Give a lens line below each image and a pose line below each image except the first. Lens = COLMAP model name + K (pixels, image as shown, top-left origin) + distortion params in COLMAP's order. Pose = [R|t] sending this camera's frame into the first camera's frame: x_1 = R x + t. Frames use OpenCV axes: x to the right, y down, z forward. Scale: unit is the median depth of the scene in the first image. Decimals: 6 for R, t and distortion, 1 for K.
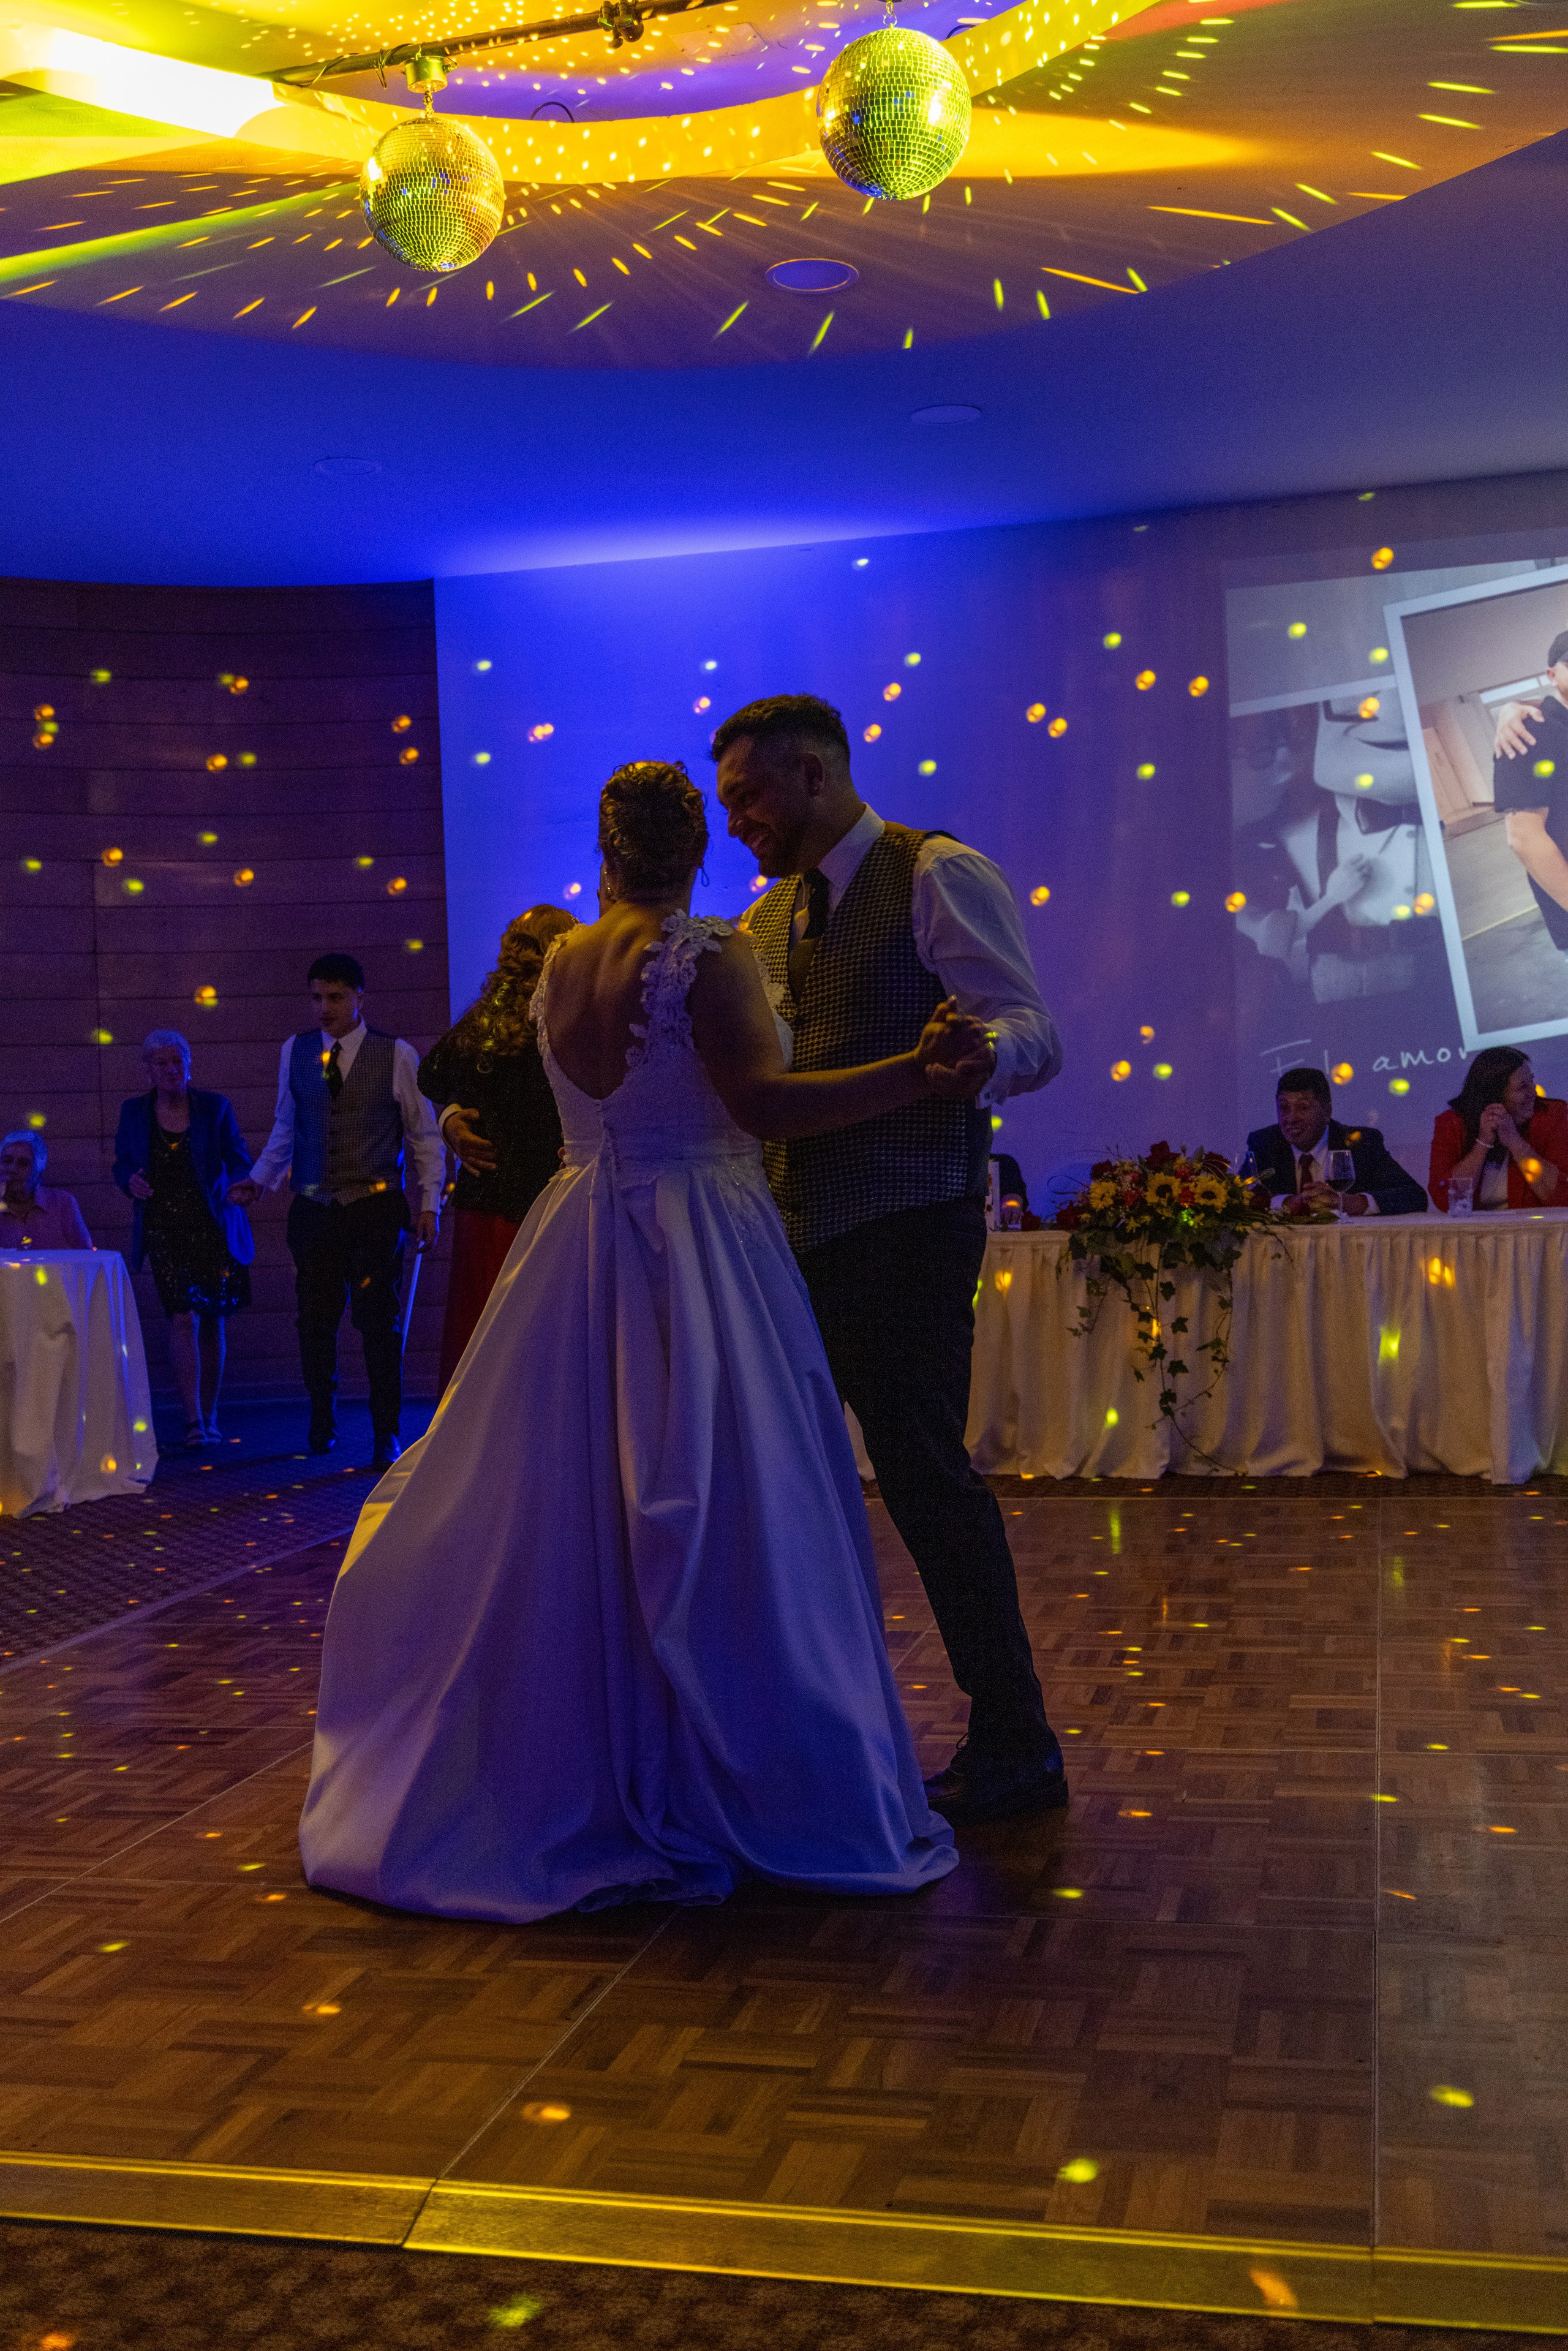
lens RADIAL K [[2484.9, 0, 796.4], [0, 2484.9, 1176.1], [0, 0, 1]] dist [0.009376, -0.009100]
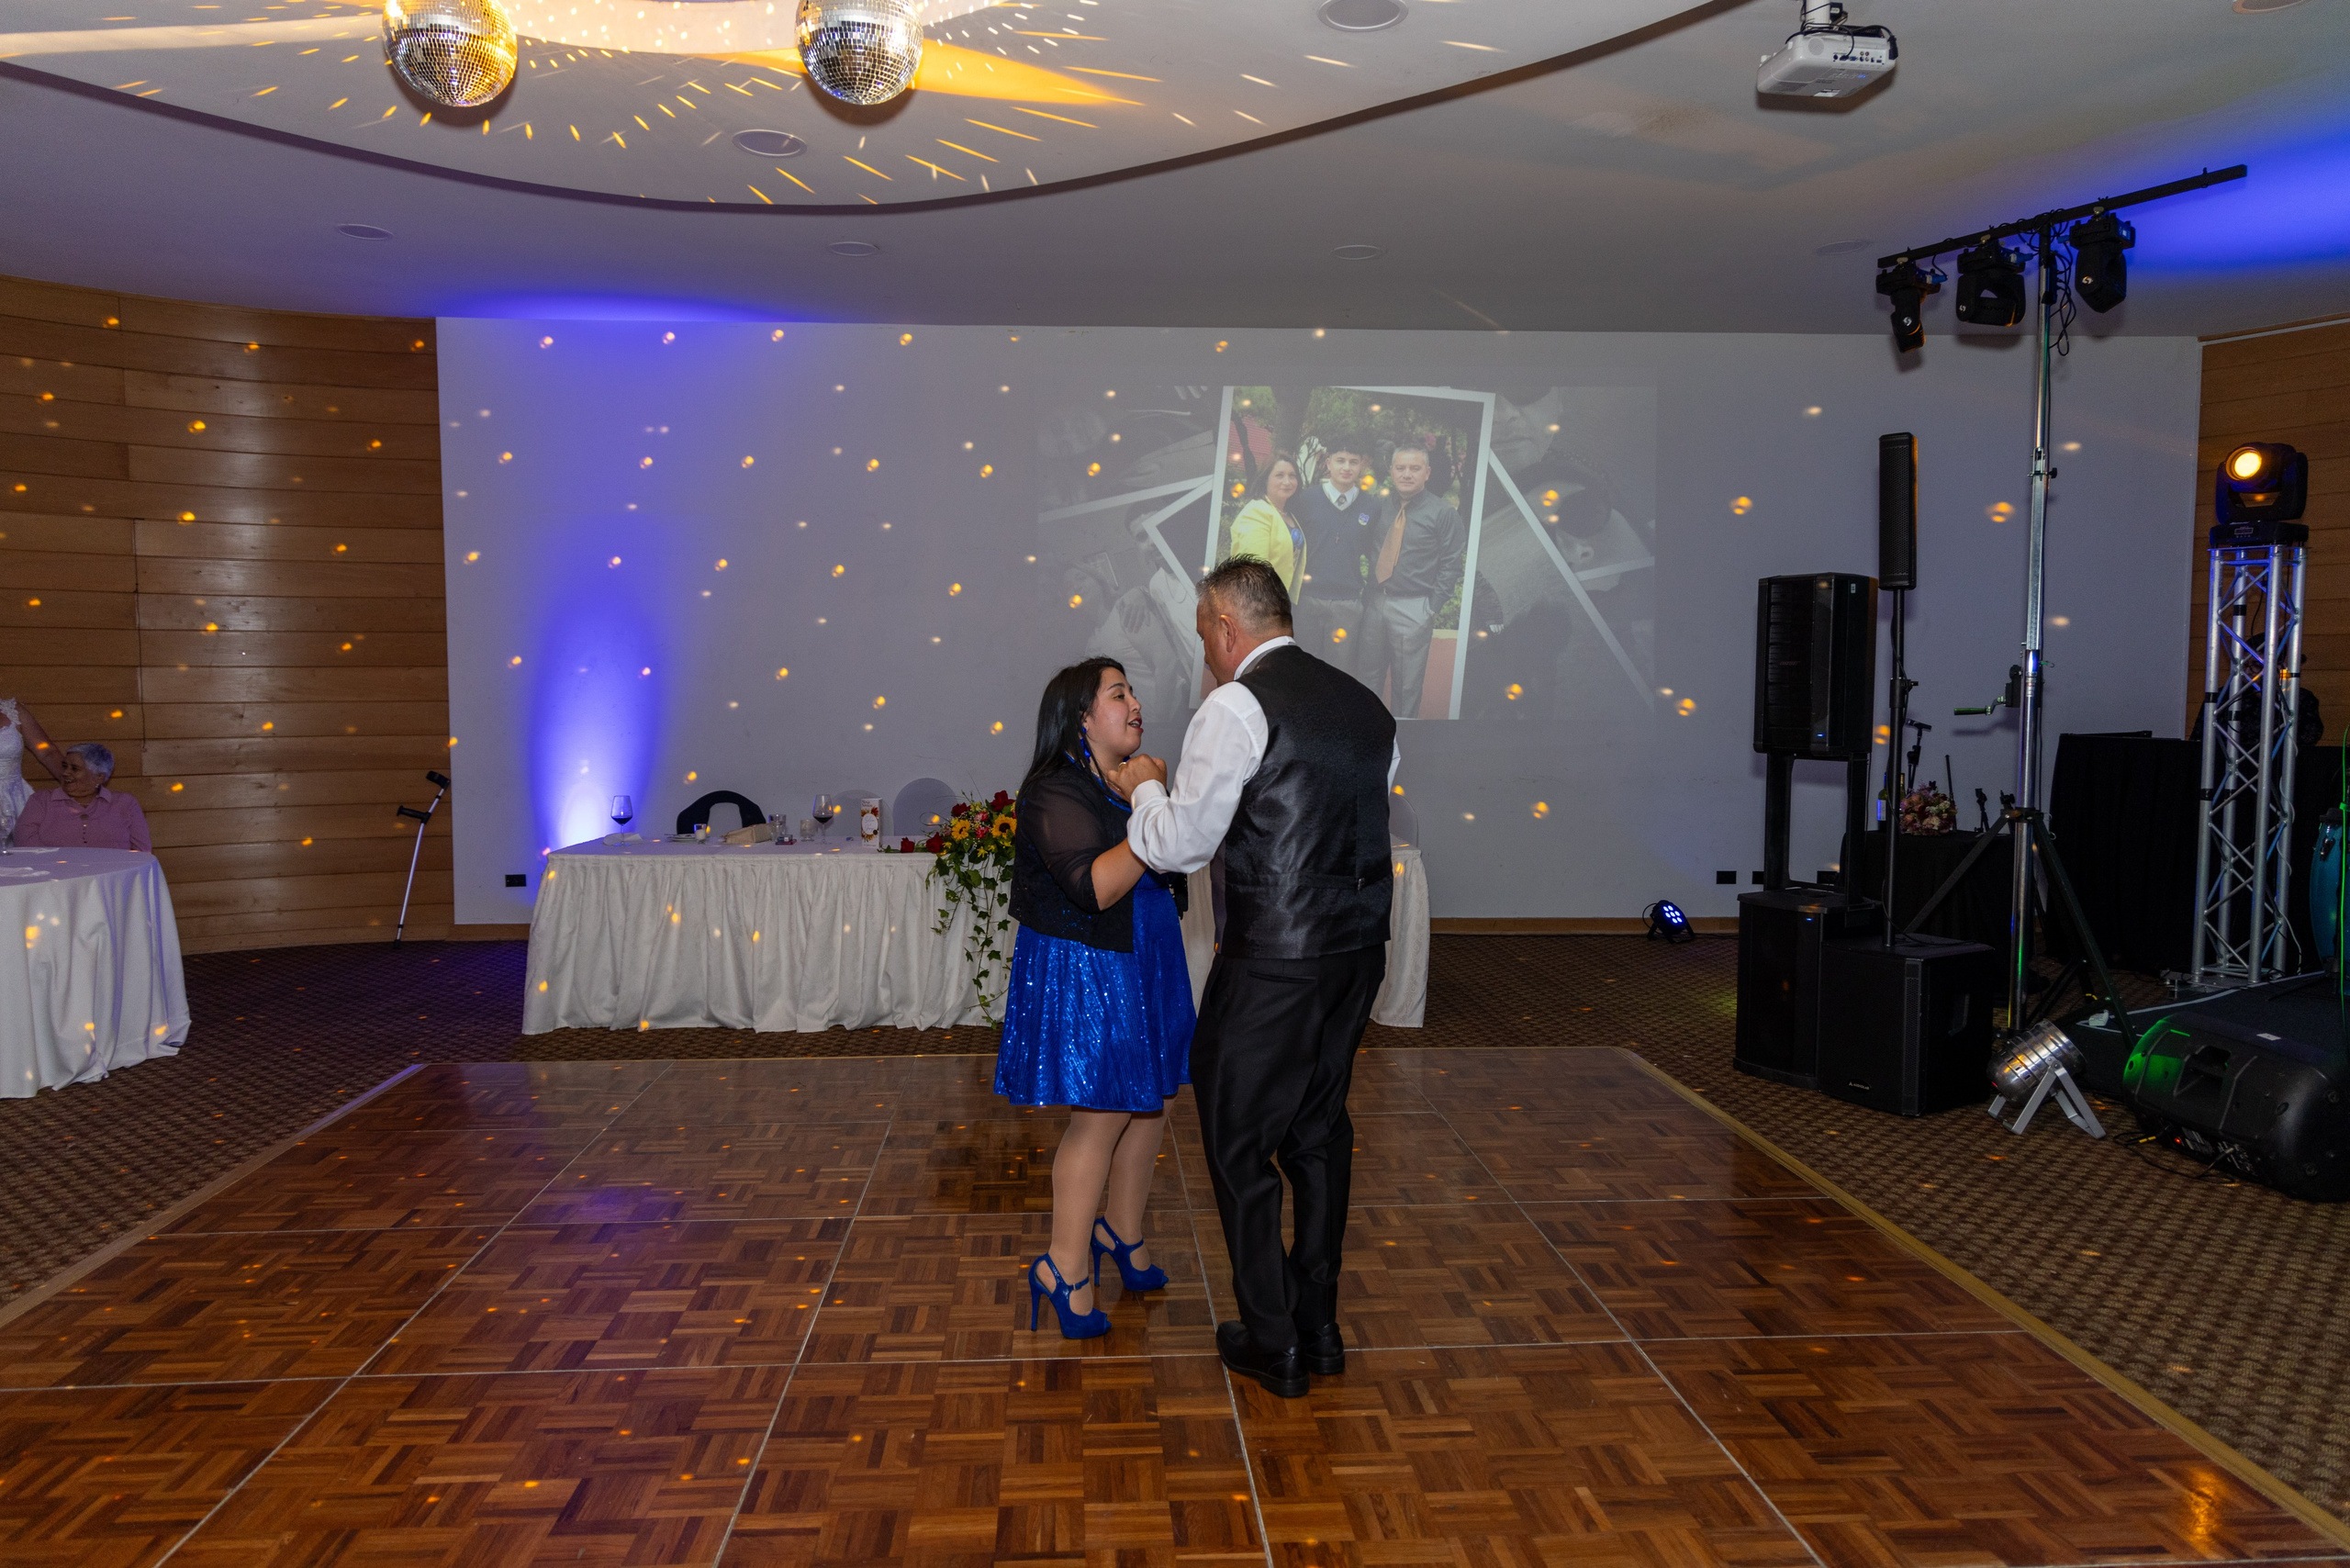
lens RADIAL K [[1572.8, 0, 1175.0], [0, 1572.8, 784.0], [0, 0, 1]] dist [0.009676, -0.008264]
pose [[0.955145, 0.013827, 0.295815, -0.026696], [-0.027521, 0.998731, 0.042178, -0.065463], [-0.294857, -0.048427, 0.954314, 0.133567]]
